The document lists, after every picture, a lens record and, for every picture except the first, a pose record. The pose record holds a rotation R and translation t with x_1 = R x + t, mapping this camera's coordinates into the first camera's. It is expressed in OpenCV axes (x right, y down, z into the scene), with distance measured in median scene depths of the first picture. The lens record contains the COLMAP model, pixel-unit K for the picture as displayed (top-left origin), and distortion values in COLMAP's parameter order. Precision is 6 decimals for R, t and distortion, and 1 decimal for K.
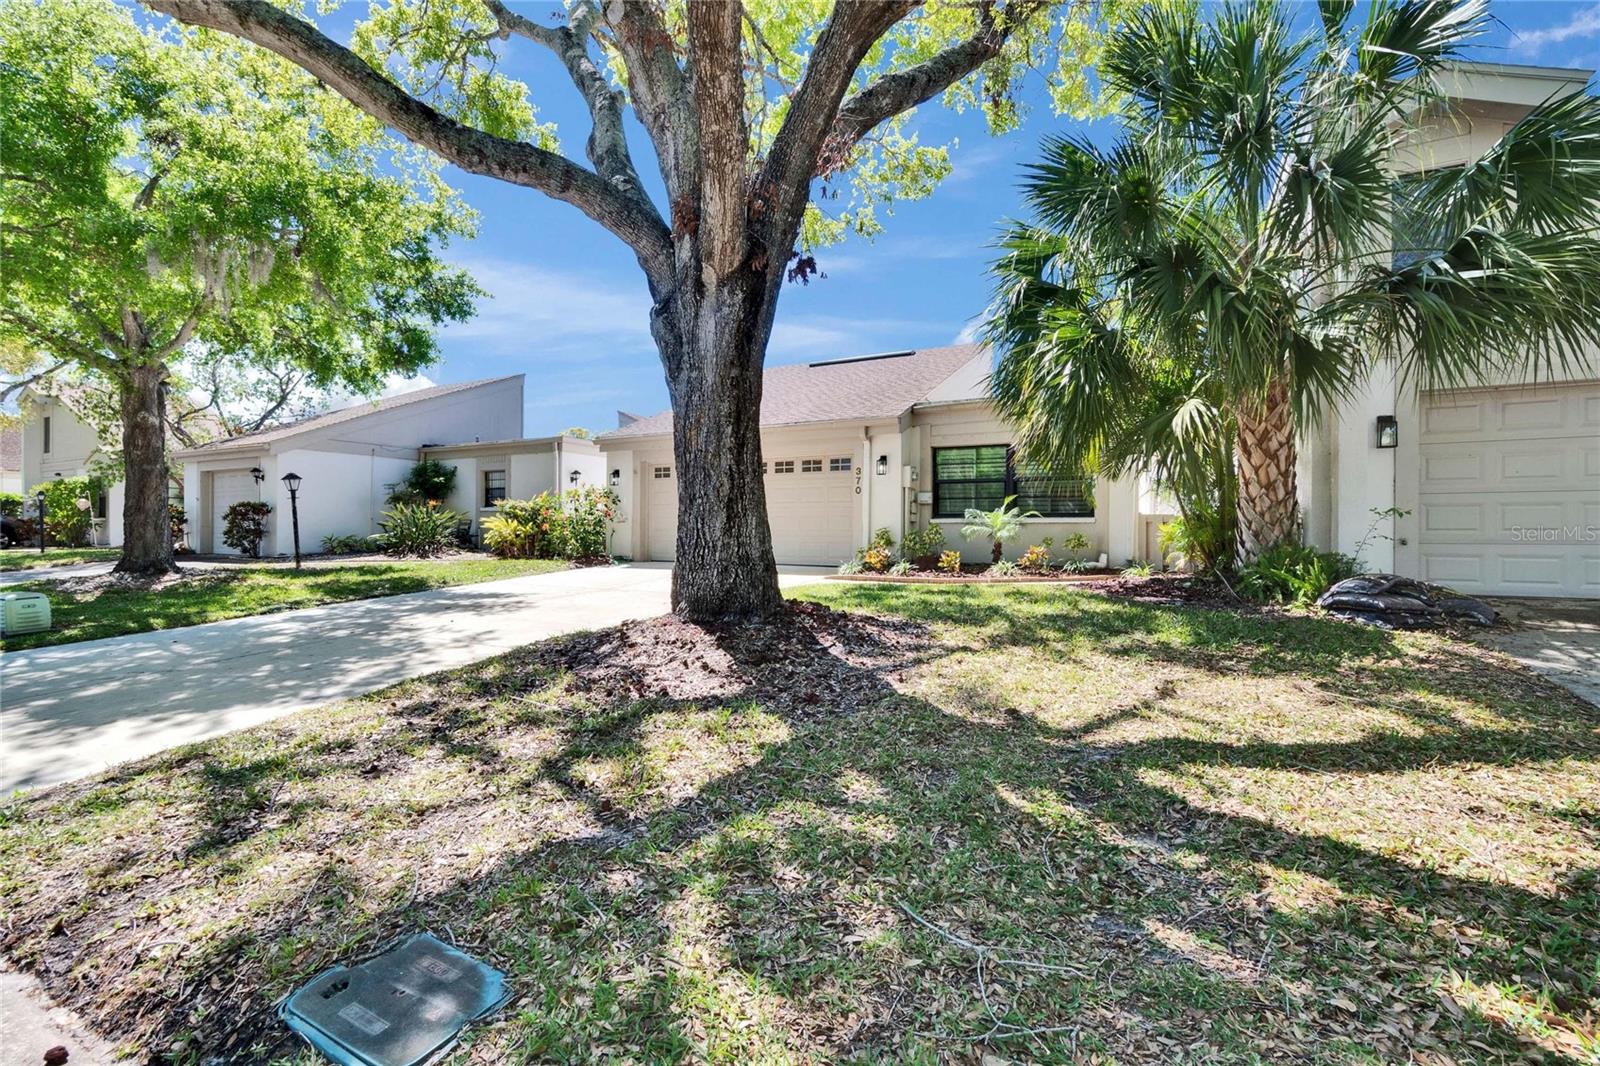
lens RADIAL K [[705.4, 0, 805.1], [0, 705.4, 526.1], [0, 0, 1]] dist [-0.001977, -0.000172]
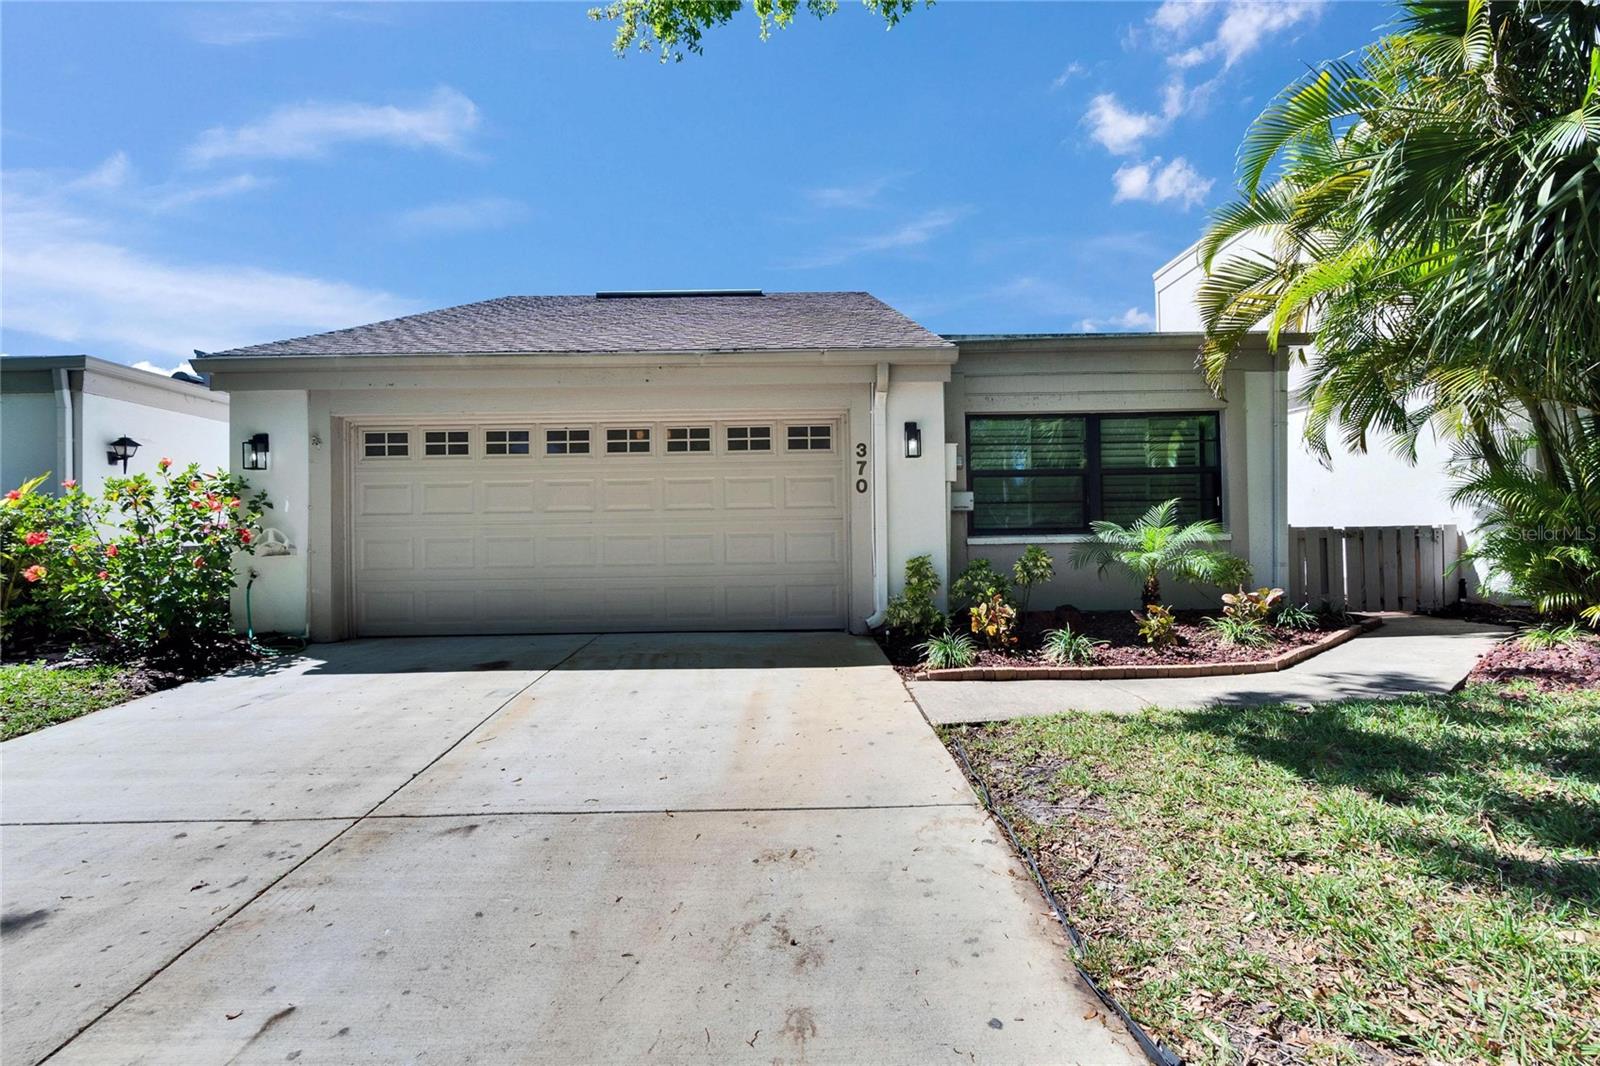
lens RADIAL K [[705.4, 0, 806.7], [0, 705.4, 527.9], [0, 0, 1]] dist [-0.001977, -0.000172]
pose [[0.883484, -0.013359, 0.468271, -0.207369], [0.015435, 0.999881, -0.000596, -0.019608], [-0.468208, 0.007754, 0.883584, 0.547688]]
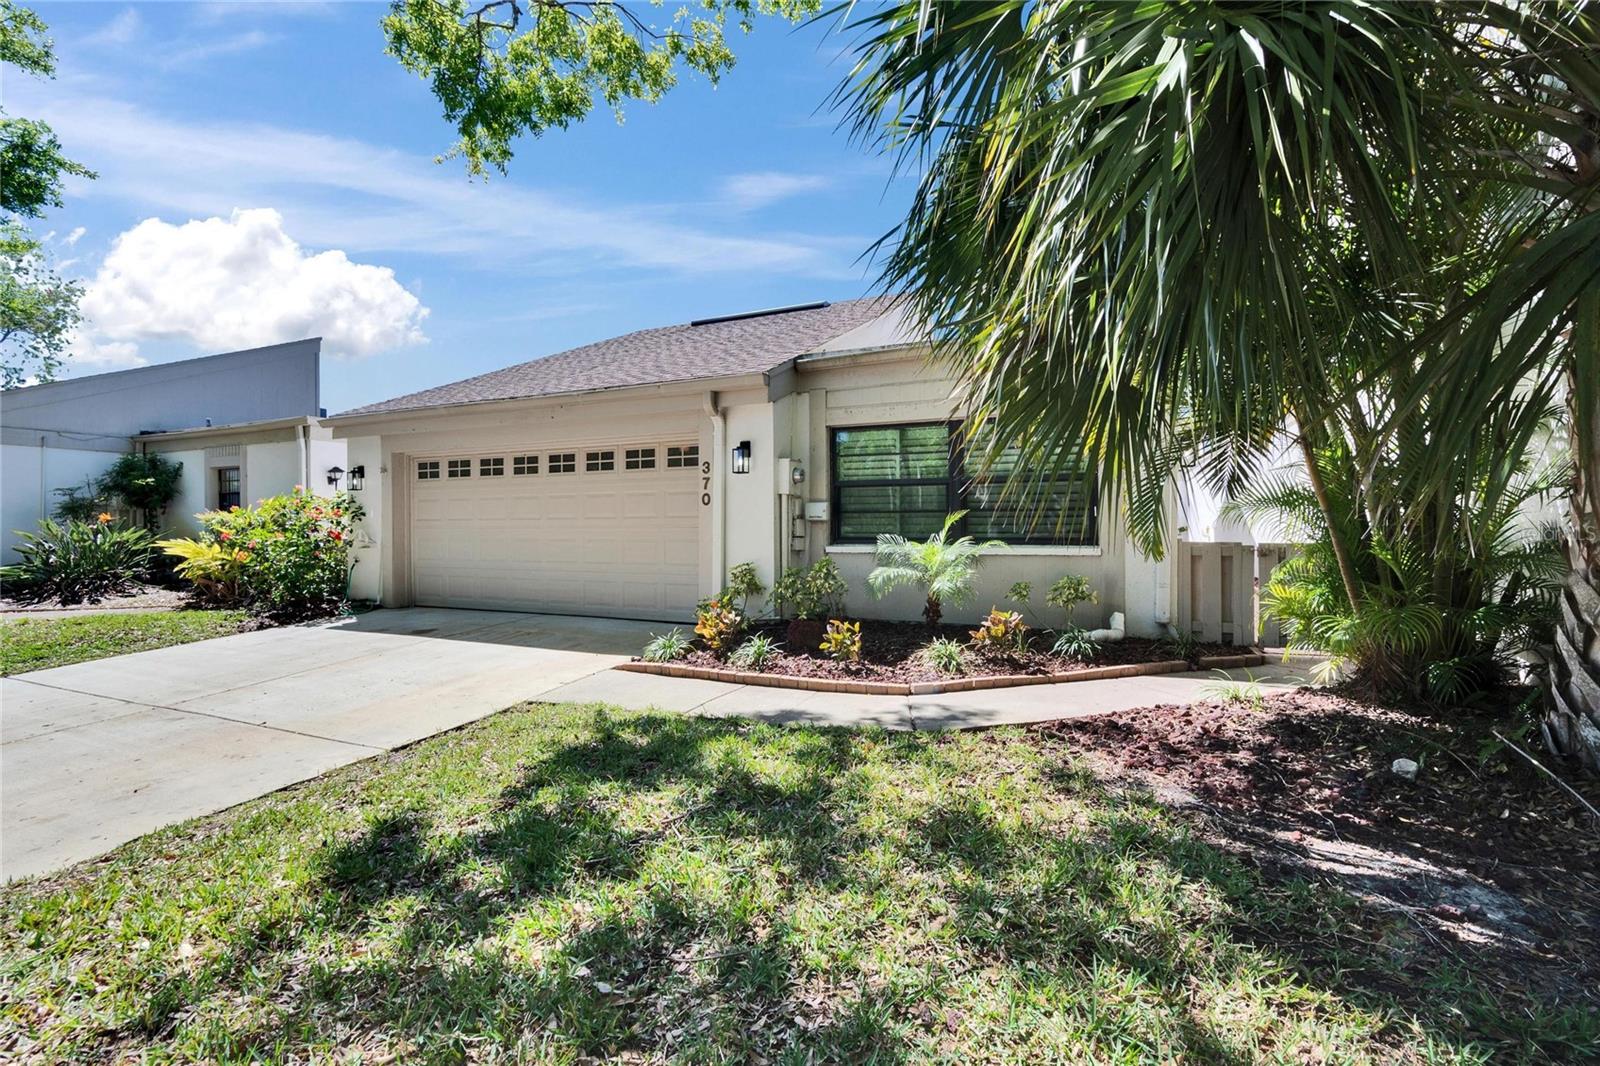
lens RADIAL K [[705.4, 0, 795.8], [0, 705.4, 525.8], [0, 0, 1]] dist [-0.001977, -0.000172]
pose [[0.998539, -0.009989, 0.053100, 0.118329], [0.009374, 0.999886, 0.011821, -0.034520], [-0.053212, -0.011306, 0.998519, 0.393382]]
